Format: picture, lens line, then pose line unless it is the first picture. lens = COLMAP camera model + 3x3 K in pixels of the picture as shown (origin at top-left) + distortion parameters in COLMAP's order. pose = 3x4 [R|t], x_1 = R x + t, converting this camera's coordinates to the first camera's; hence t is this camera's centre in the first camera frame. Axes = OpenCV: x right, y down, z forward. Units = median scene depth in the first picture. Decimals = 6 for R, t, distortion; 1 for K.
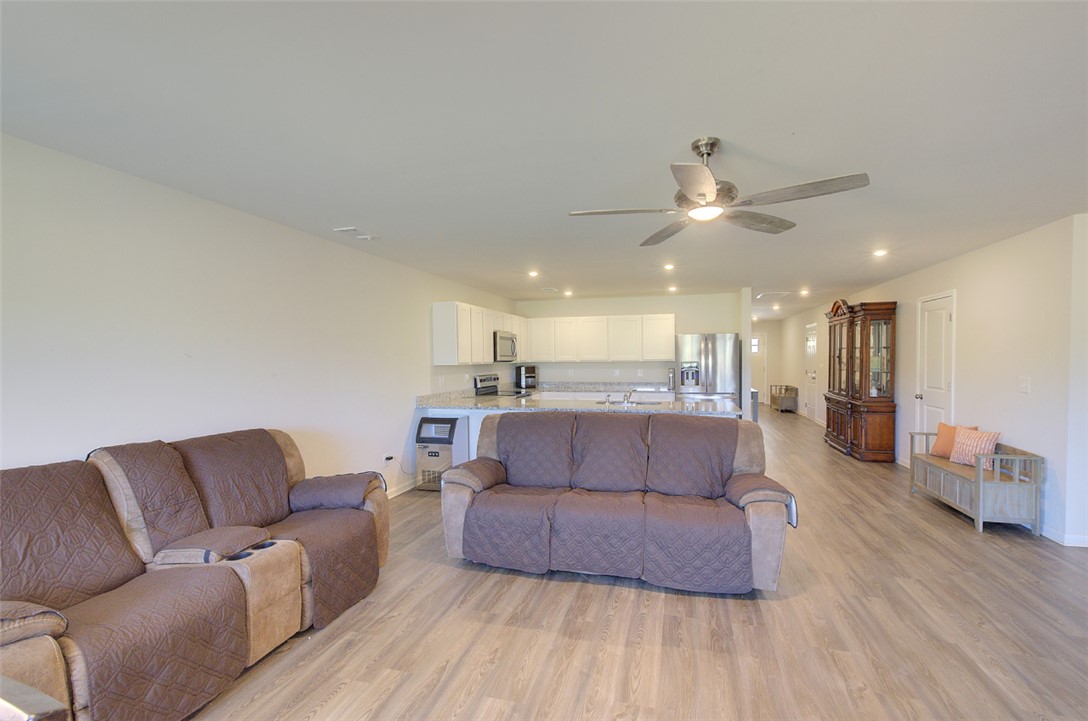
lens RADIAL K [[477.3, 0, 552.8], [0, 477.3, 367.5], [0, 0, 1]] dist [0.003149, 0.000580]
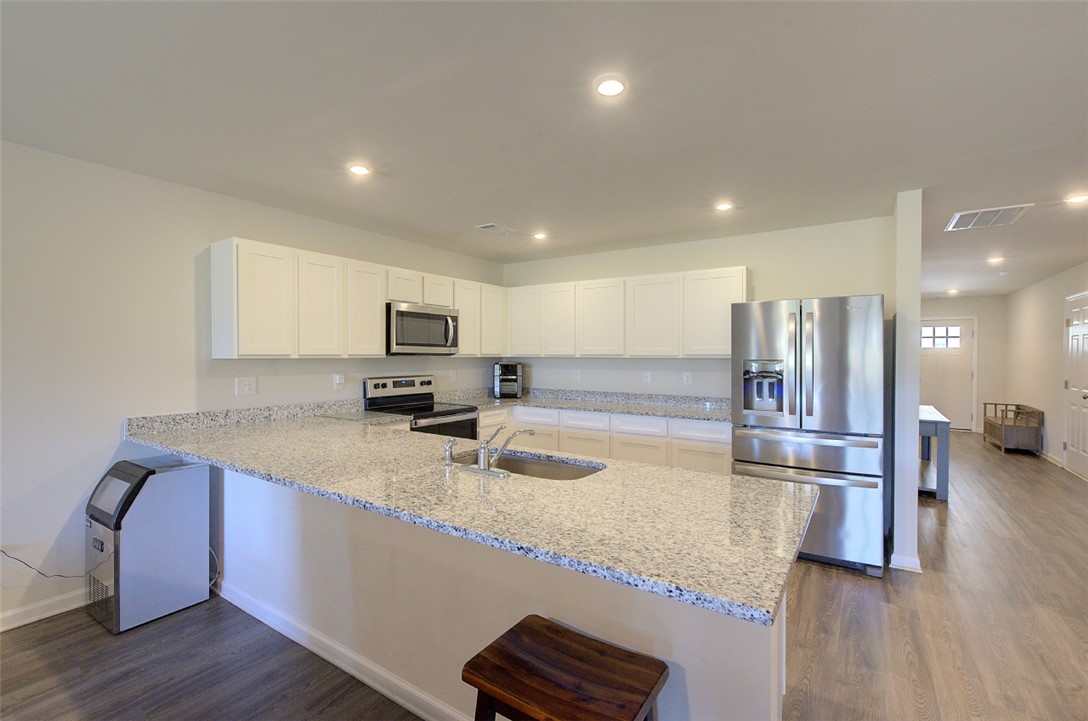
lens RADIAL K [[477.3, 0, 550.5], [0, 477.3, 359.4], [0, 0, 1]] dist [0.003149, 0.000580]
pose [[0.950507, 0.014554, -0.310361, 0.201391], [-0.017844, 0.999811, -0.007763, -0.004109], [0.310190, 0.012916, 0.950587, 0.421055]]
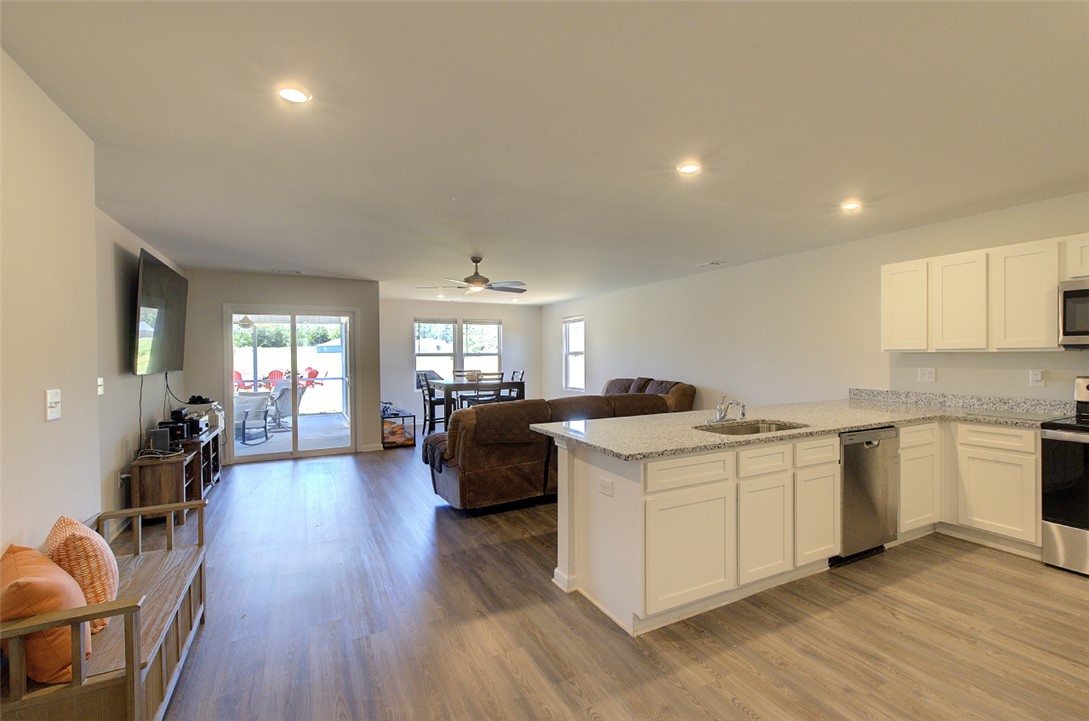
lens RADIAL K [[477.7, 0, 565.9], [0, 477.7, 360.7], [0, 0, 1]] dist [0.003149, 0.000580]
pose [[-0.702238, 0.022084, -0.711600, 0.451628], [-0.003217, 0.999410, 0.034190, -0.010816], [0.711935, 0.026299, -0.701753, 0.808162]]
